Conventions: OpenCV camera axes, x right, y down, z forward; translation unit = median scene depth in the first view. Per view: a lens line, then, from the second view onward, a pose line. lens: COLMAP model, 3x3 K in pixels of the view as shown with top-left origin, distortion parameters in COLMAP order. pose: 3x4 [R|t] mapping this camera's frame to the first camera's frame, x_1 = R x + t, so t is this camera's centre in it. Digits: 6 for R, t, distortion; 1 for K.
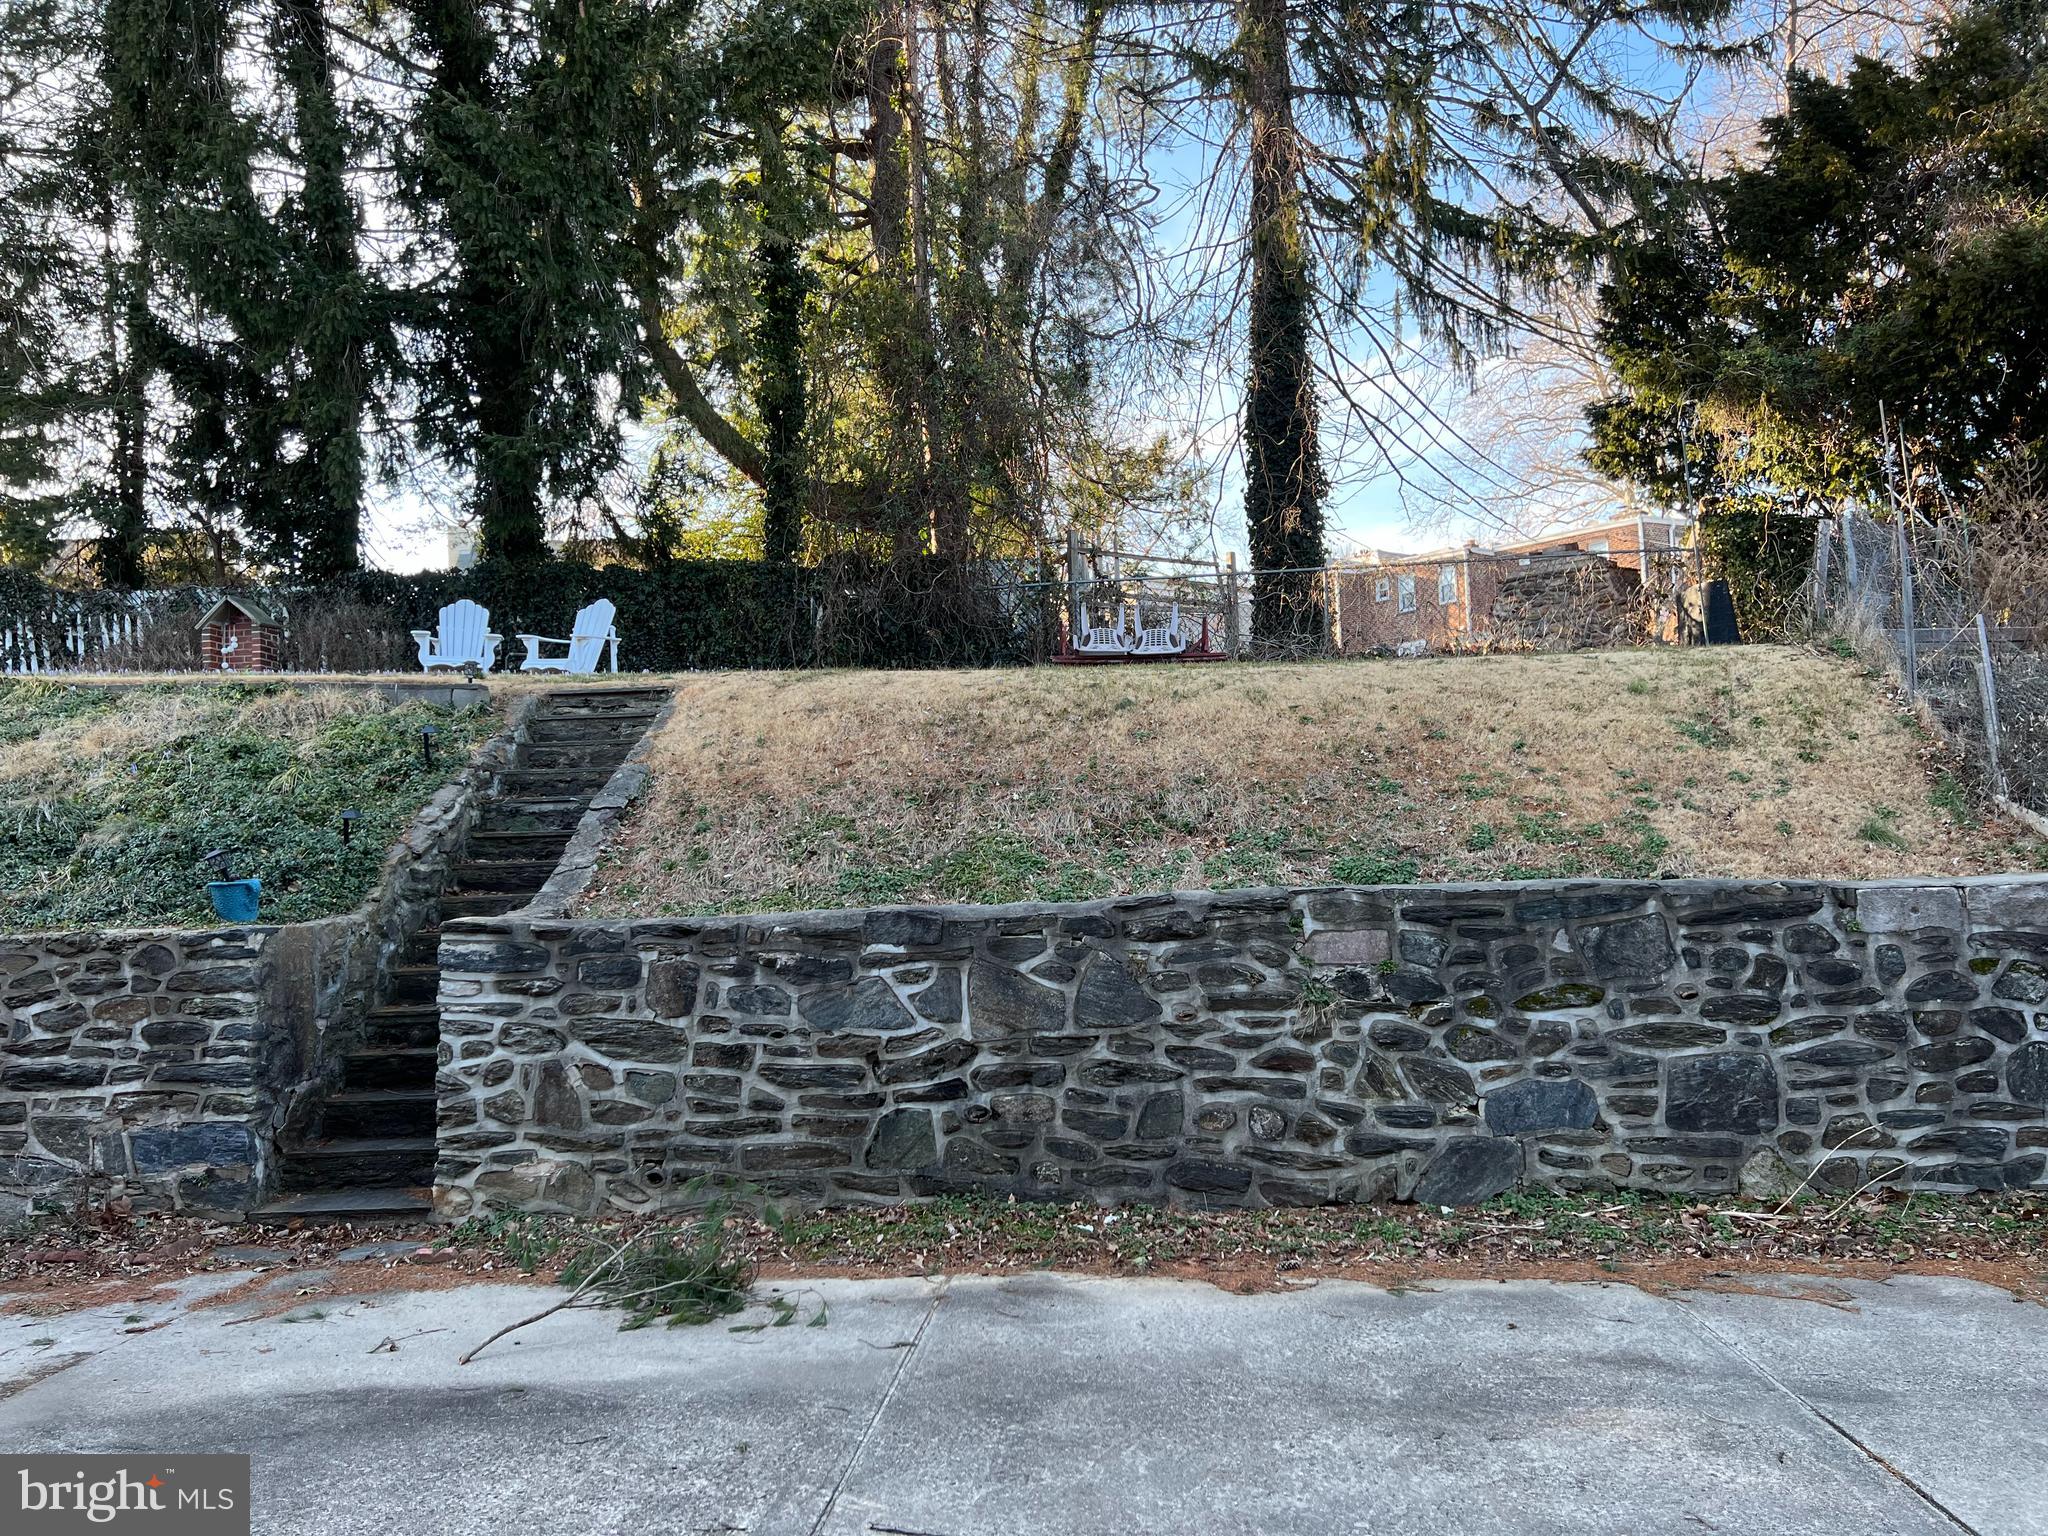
lens RADIAL K [[1541.6, 0, 1024.0], [0, 1541.6, 768.0], [0, 0, 1]] dist [0.075308, -0.085915]
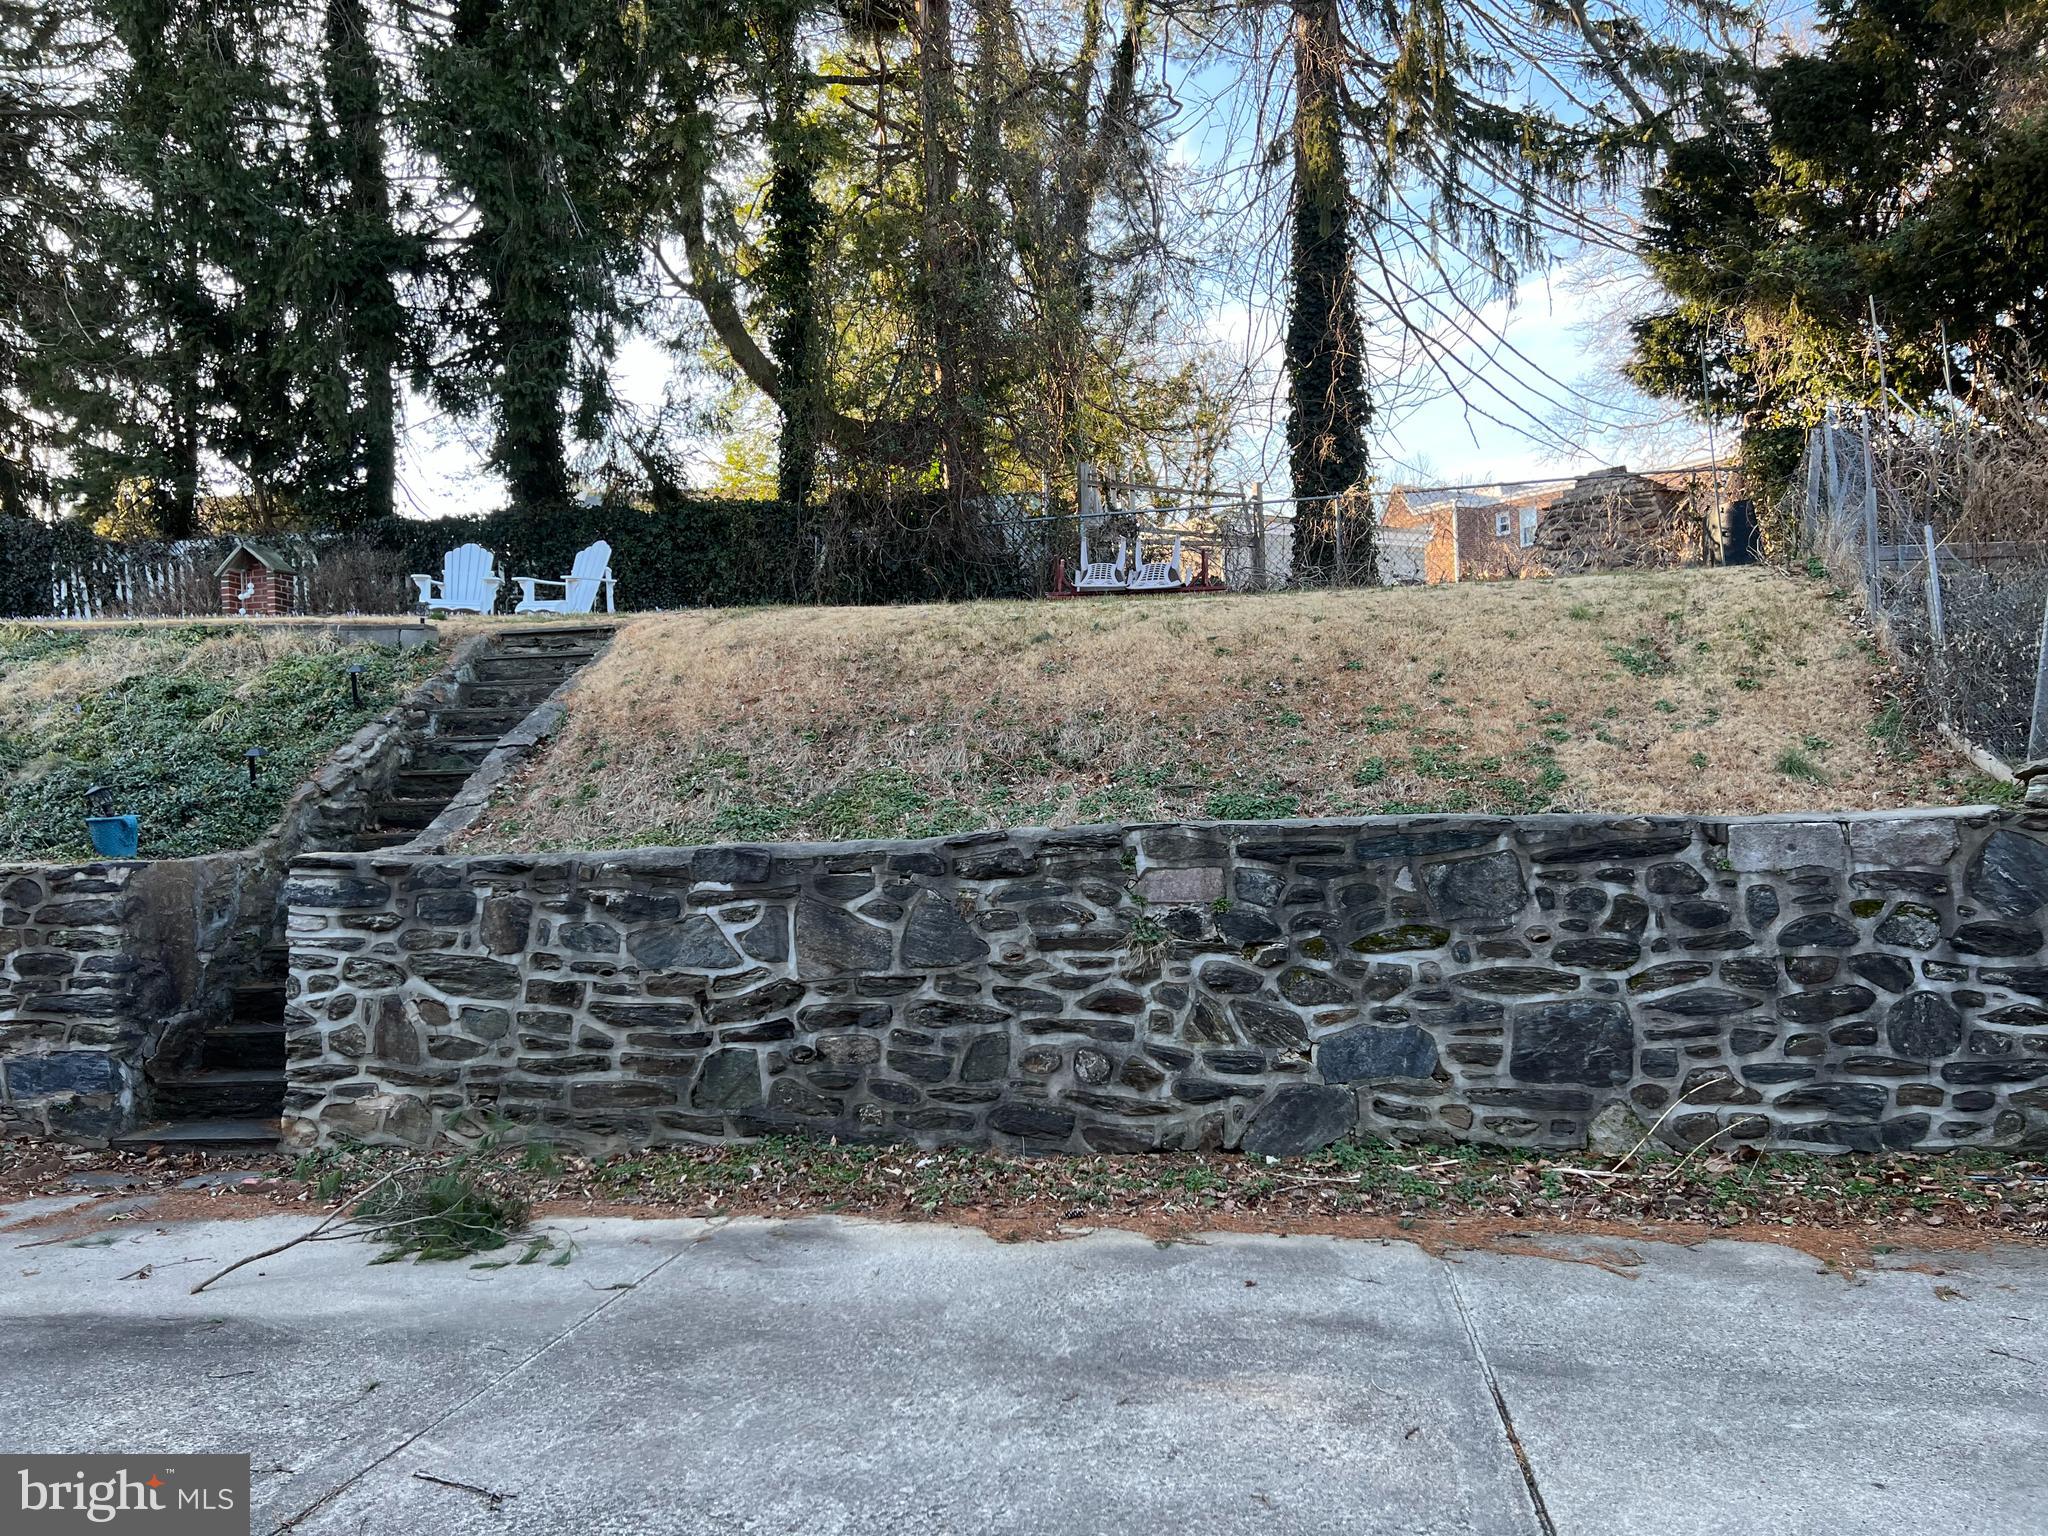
lens RADIAL K [[1541.6, 0, 1024.0], [0, 1541.6, 768.0], [0, 0, 1]] dist [0.075308, -0.085915]
pose [[0.995566, -0.002587, -0.094032, 0.196887], [0.005905, 0.999369, 0.035024, 0.009011], [0.093882, -0.035424, 0.994953, 0.045242]]
